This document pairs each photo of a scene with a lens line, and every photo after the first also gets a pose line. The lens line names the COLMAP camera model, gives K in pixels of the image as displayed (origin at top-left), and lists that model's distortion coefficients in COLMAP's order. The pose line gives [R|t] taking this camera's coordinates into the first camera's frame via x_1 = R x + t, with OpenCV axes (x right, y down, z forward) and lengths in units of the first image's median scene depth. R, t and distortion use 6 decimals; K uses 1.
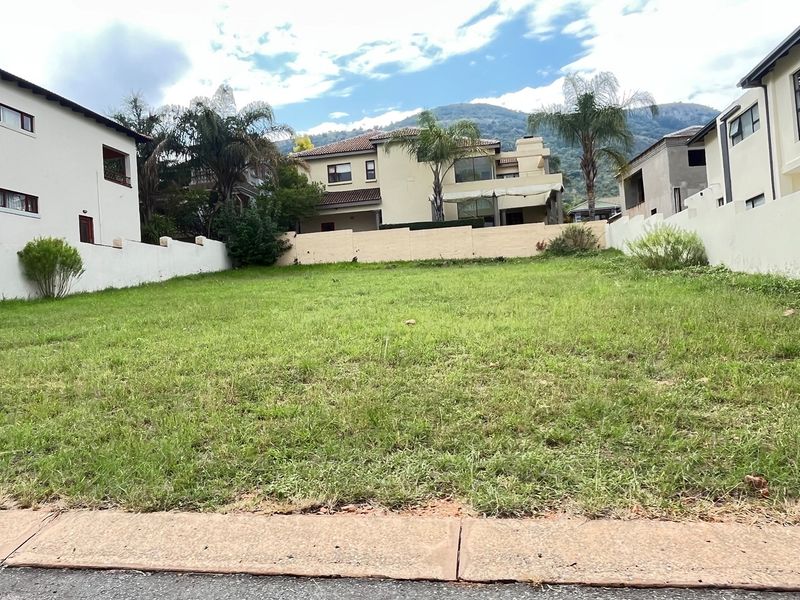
lens RADIAL K [[615.6, 0, 400.0], [0, 615.6, 300.0], [0, 0, 1]] dist [-0.027975, 0.003658]
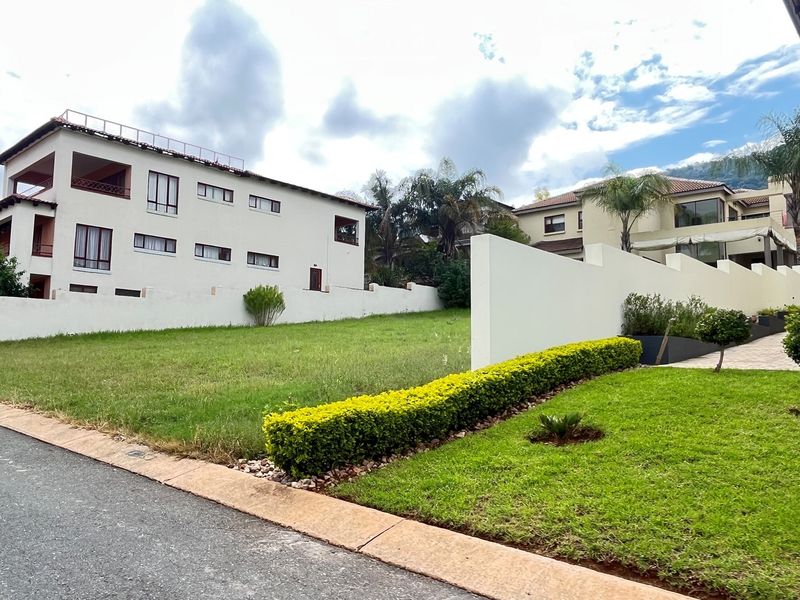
lens RADIAL K [[601.6, 0, 400.0], [0, 601.6, 300.0], [0, 0, 1]] dist [-0.000158, -0.000109]
pose [[0.837529, 0.027675, -0.545691, 0.276893], [-0.059549, 0.997391, -0.040813, -0.014237], [0.543137, 0.066677, 0.836992, -0.029537]]
